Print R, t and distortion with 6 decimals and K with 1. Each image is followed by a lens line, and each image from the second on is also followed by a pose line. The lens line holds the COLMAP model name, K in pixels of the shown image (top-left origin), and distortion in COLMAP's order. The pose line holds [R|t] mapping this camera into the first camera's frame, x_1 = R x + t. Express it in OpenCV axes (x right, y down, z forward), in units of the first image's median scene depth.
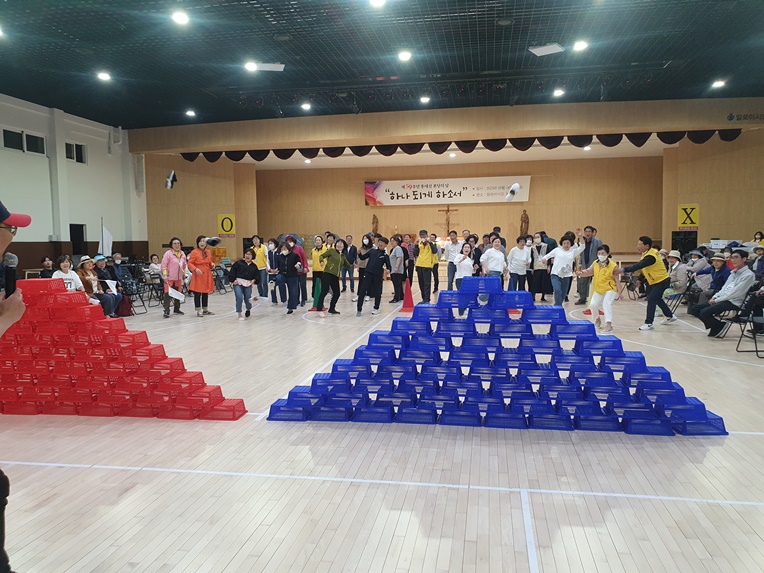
lens RADIAL K [[593.7, 0, 381.9], [0, 593.7, 285.8], [0, 0, 1]] dist [0.046751, -0.035702]
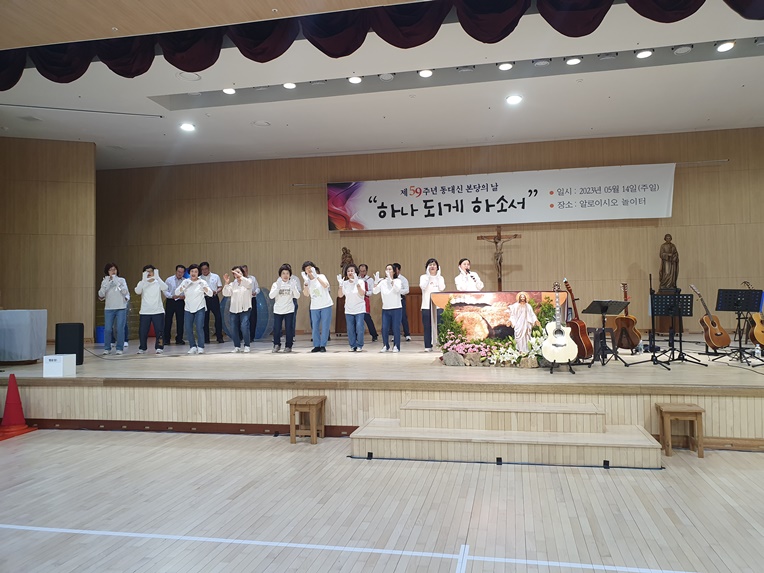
lens RADIAL K [[593.7, 0, 377.0], [0, 593.7, 285.7], [0, 0, 1]] dist [0.046751, -0.035702]
pose [[0.999168, -0.002417, -0.040718, 0.033431], [-0.001313, 0.995820, -0.091331, -0.044434], [0.040768, 0.091308, 0.994988, 0.520086]]
